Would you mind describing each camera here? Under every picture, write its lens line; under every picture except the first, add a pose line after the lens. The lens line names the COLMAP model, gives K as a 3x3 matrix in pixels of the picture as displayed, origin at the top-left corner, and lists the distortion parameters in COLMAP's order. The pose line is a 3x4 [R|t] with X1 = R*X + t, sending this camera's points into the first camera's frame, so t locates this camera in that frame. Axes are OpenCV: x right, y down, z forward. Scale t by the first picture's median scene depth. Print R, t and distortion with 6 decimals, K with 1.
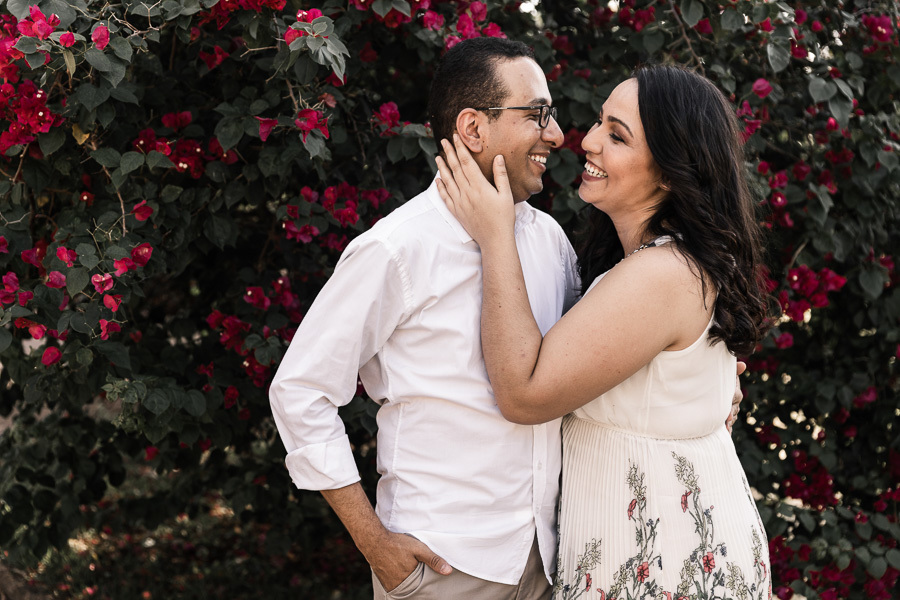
lens RADIAL K [[1335.4, 0, 450.0], [0, 1335.4, 300.0], [0, 0, 1]] dist [-0.164218, -0.000703]
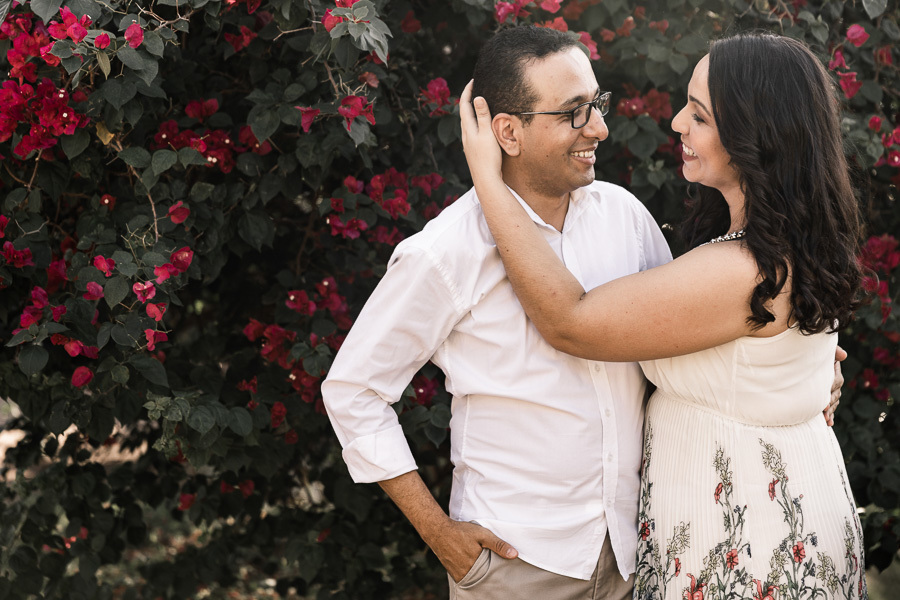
lens RADIAL K [[1682.8, 0, 450.0], [0, 1682.8, 300.0], [0, 0, 1]] dist [-0.188385, 0.011764]
pose [[0.997612, -0.052030, -0.045417, 0.007086], [0.051908, 0.998644, -0.003867, 0.007032], [0.045557, 0.001500, 0.998961, -0.141526]]
